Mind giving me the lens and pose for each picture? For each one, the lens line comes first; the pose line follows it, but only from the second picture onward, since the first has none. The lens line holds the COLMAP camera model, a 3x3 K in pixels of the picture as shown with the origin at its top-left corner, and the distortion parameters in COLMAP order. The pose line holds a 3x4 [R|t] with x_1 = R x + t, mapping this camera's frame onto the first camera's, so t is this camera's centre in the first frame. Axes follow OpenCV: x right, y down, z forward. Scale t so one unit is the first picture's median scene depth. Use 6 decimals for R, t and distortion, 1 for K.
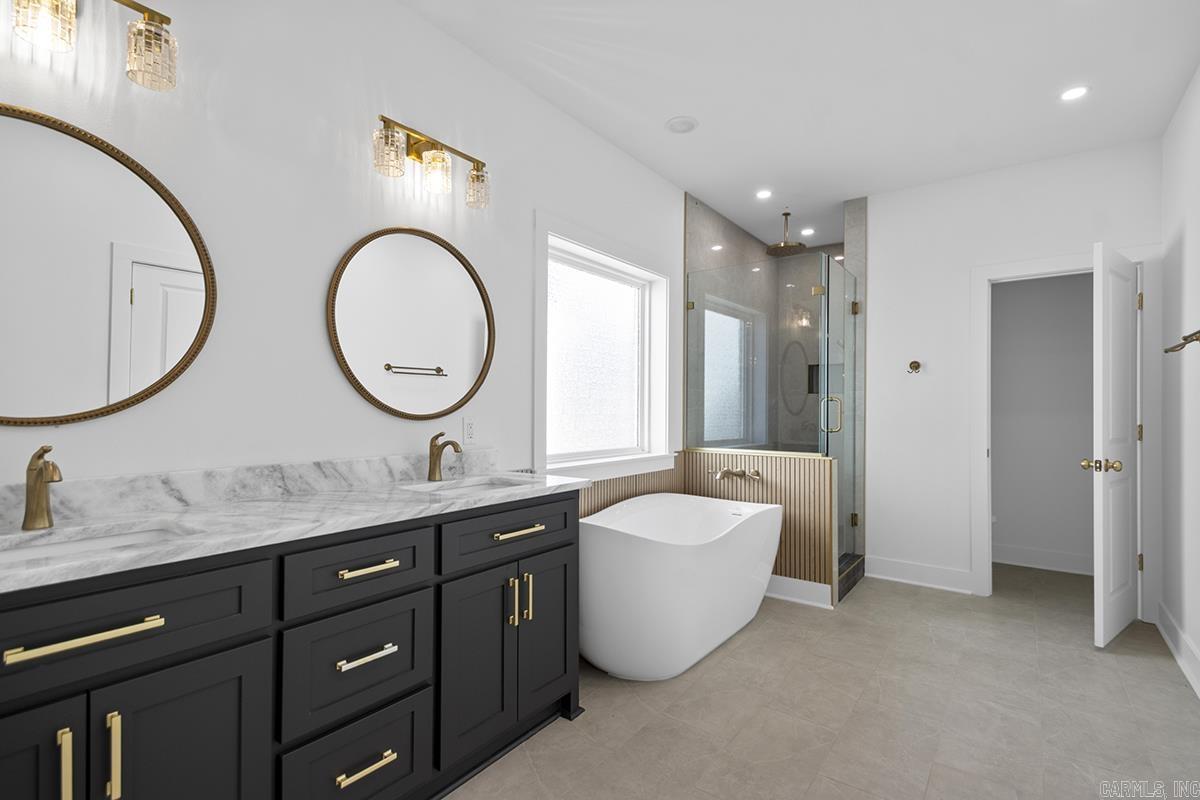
lens RADIAL K [[557.3, 0, 602.1], [0, 557.3, 399.4], [0, 0, 1]] dist [0.032366, -0.014155]
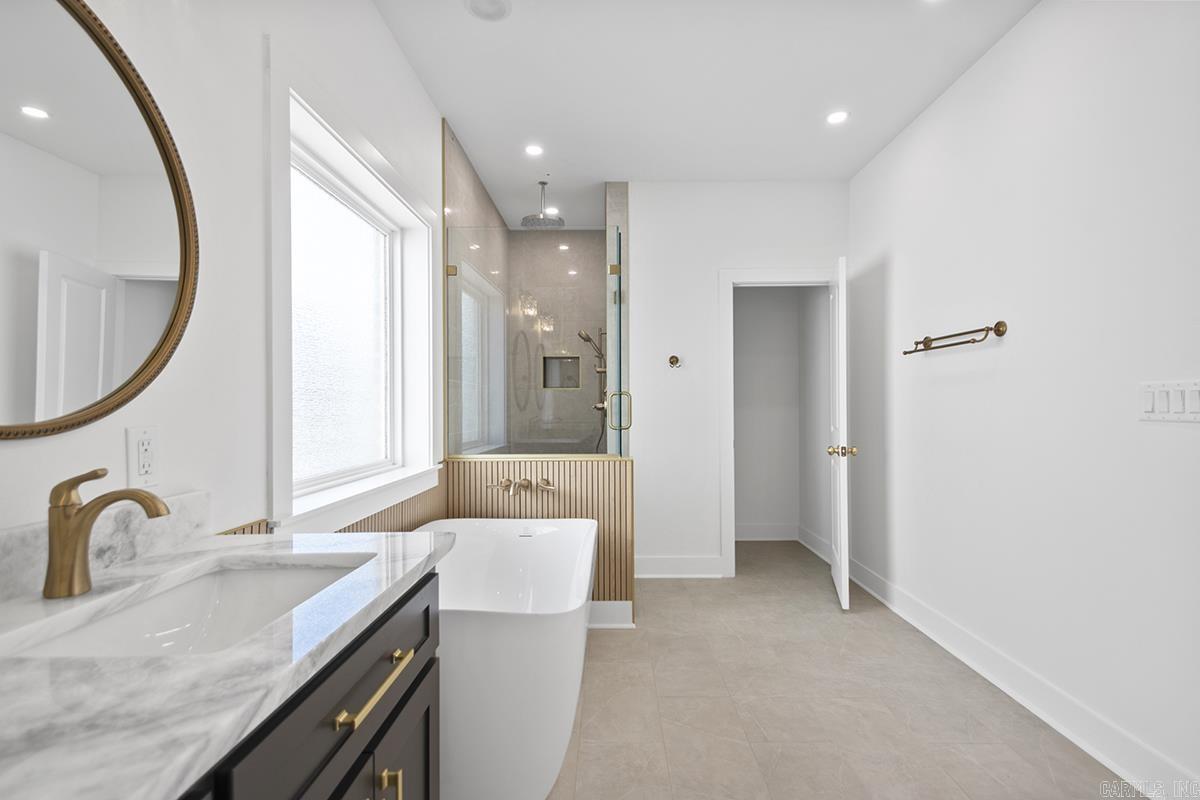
lens RADIAL K [[557.3, 0, 606.2], [0, 557.3, 401.7], [0, 0, 1]] dist [0.032366, -0.014155]
pose [[0.805524, -0.004483, 0.592546, -0.143965], [-0.002523, 0.999936, 0.010994, 0.003555], [-0.592557, -0.010351, 0.805462, 0.290125]]
